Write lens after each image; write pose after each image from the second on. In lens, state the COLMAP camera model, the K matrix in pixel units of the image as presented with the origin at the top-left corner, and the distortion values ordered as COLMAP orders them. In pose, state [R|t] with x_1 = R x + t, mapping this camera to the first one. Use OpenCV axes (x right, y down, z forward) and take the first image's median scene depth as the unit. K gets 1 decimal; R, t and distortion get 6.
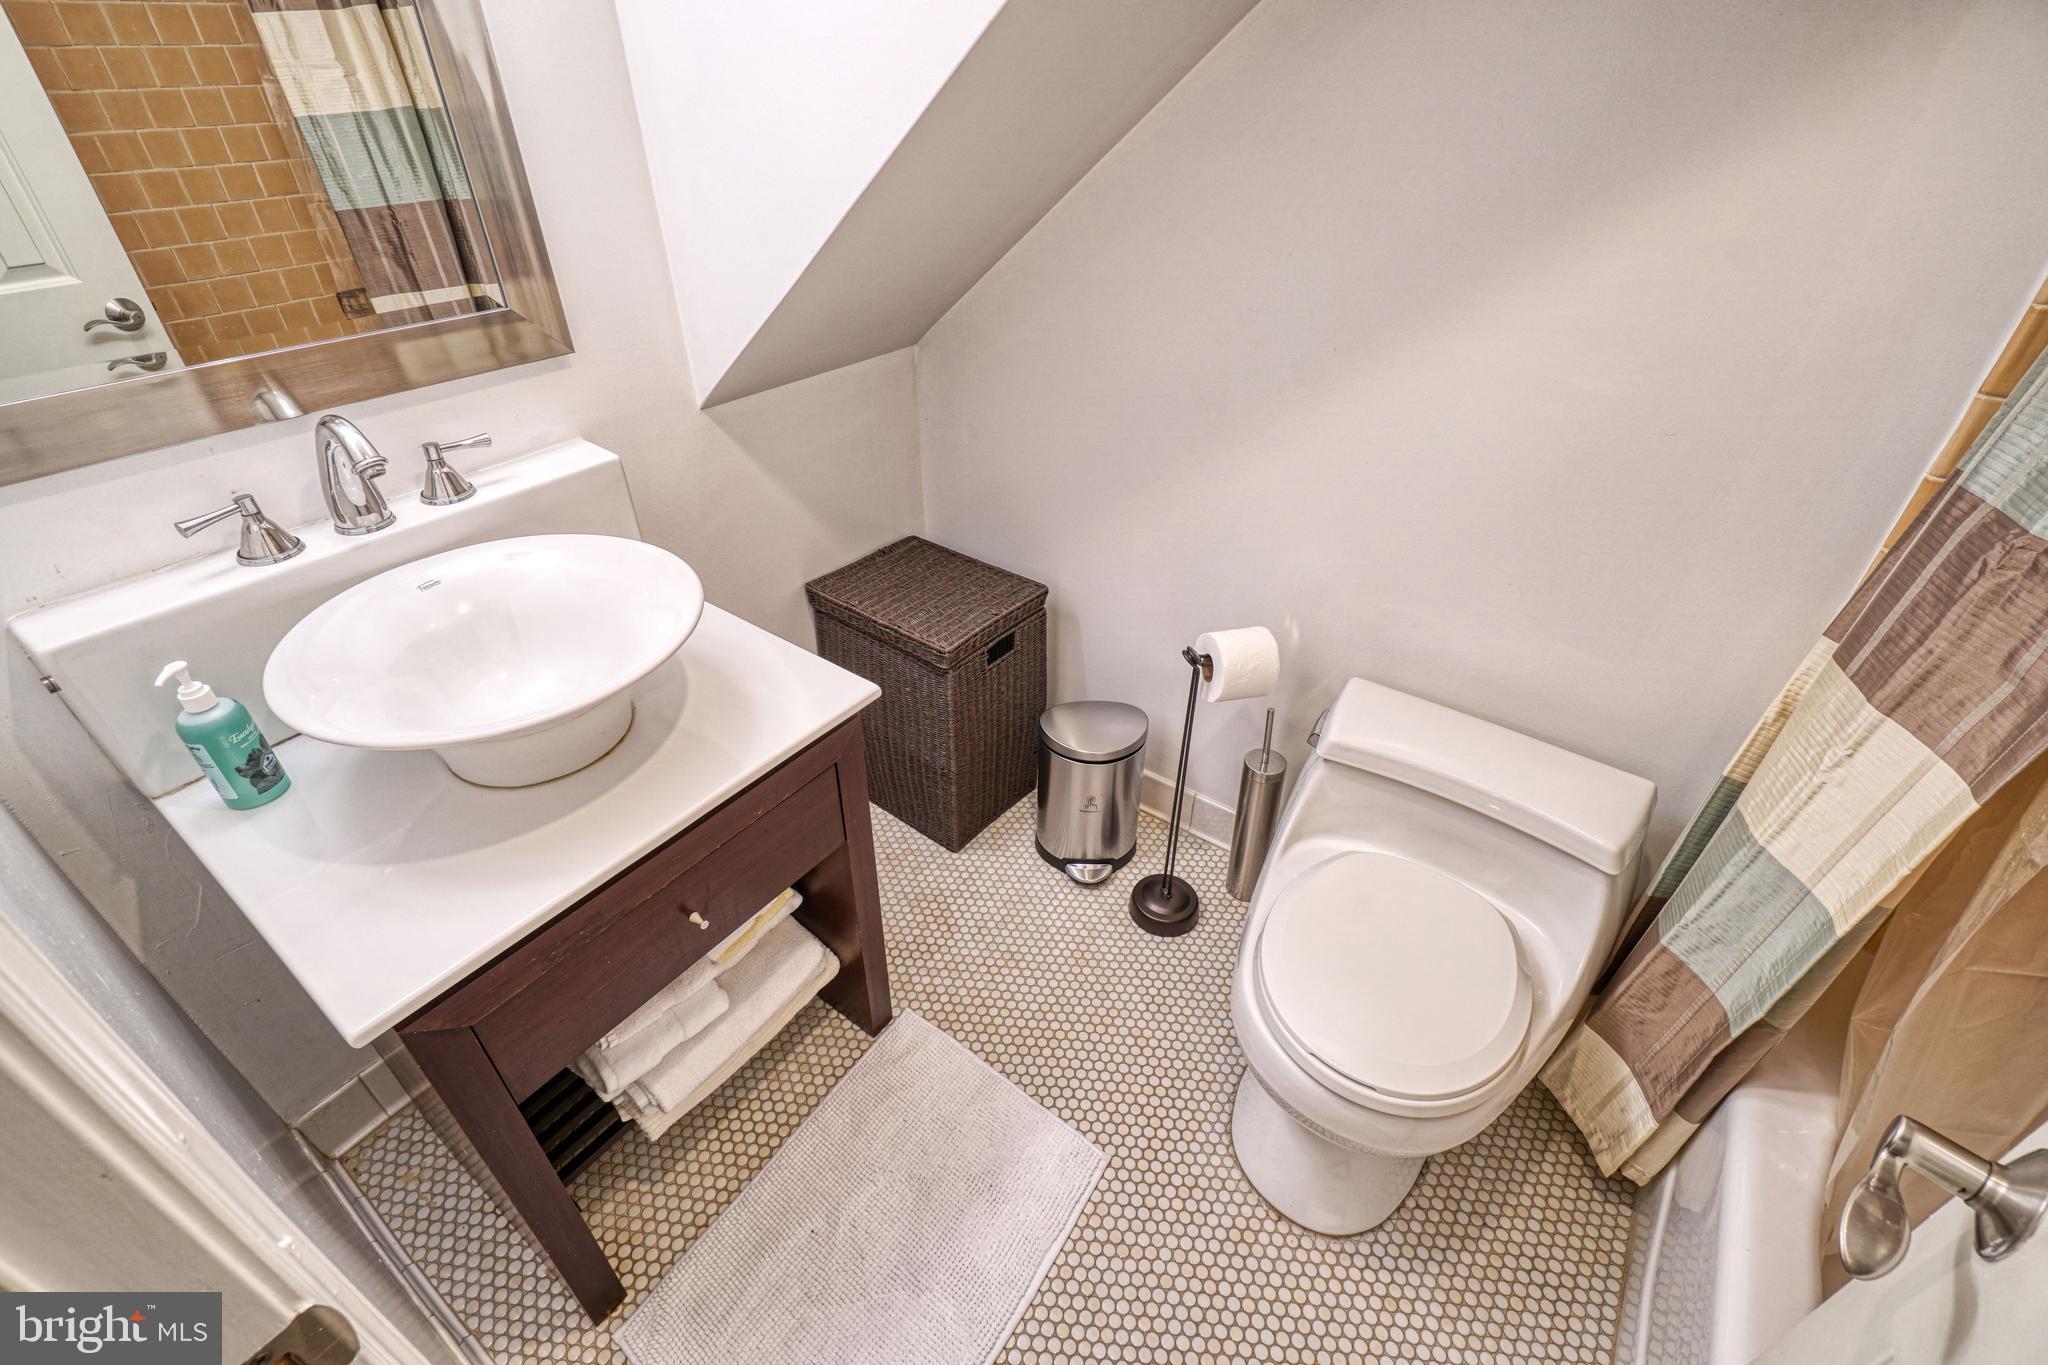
lens RADIAL K [[871.8, 0, 1024.0], [0, 871.8, 682.5], [0, 0, 1]] dist [-0.001099, -0.000066]
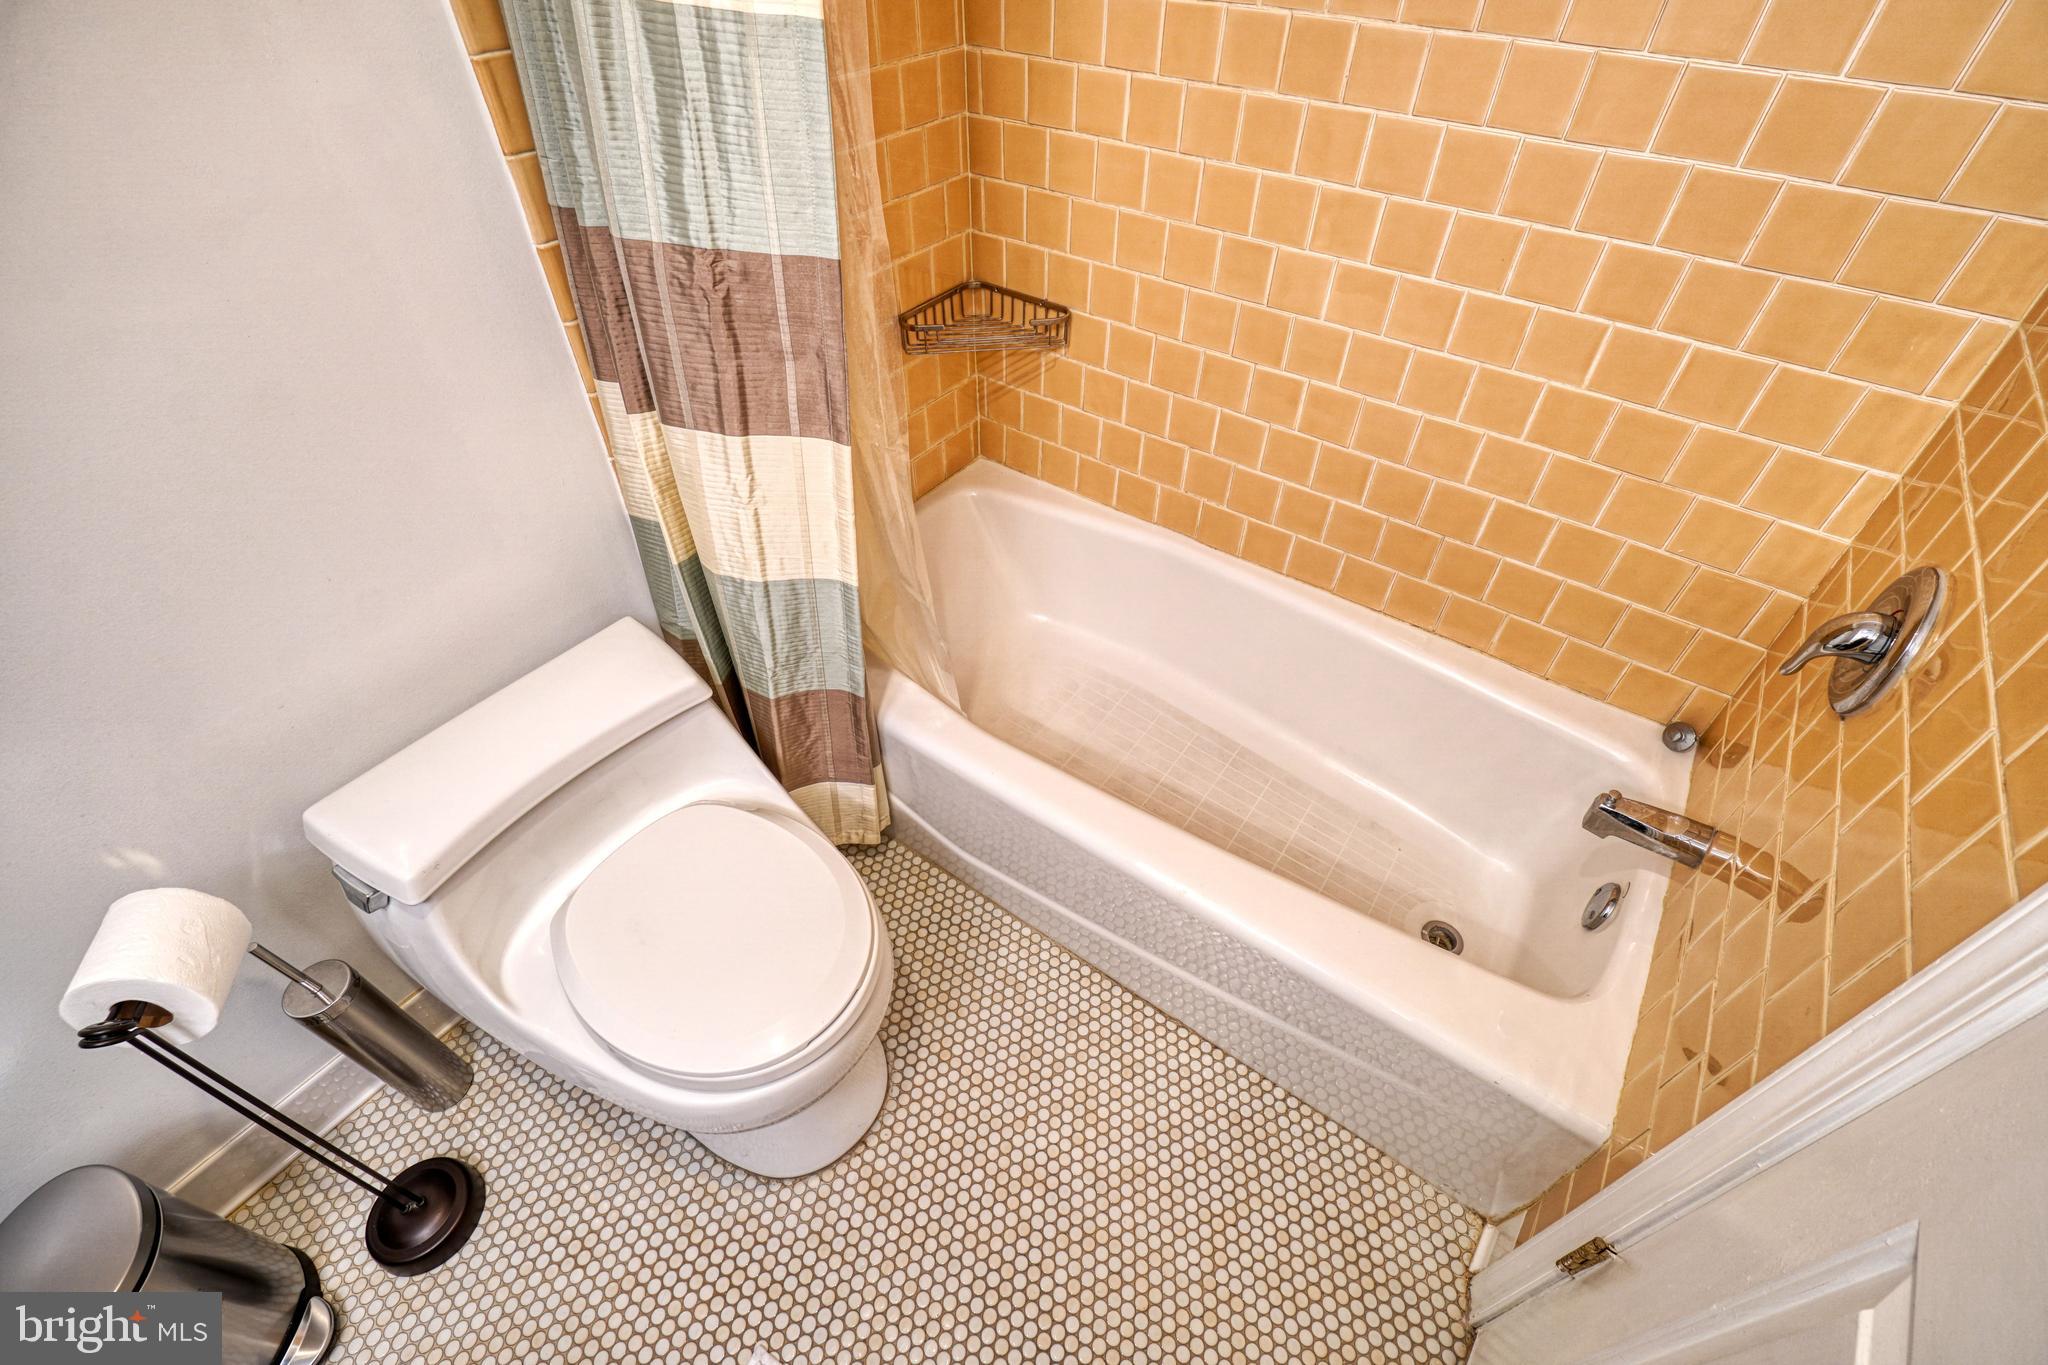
lens RADIAL K [[889.1, 0, 1024.0], [0, 889.1, 682.5], [0, 0, 1]] dist [-0.001003, -0.000914]
pose [[-0.000063, -0.708793, 0.705417, -0.042556], [0.571287, 0.578946, 0.581768, -0.153431], [-0.820751, 0.403032, 0.404887, 0.221281]]
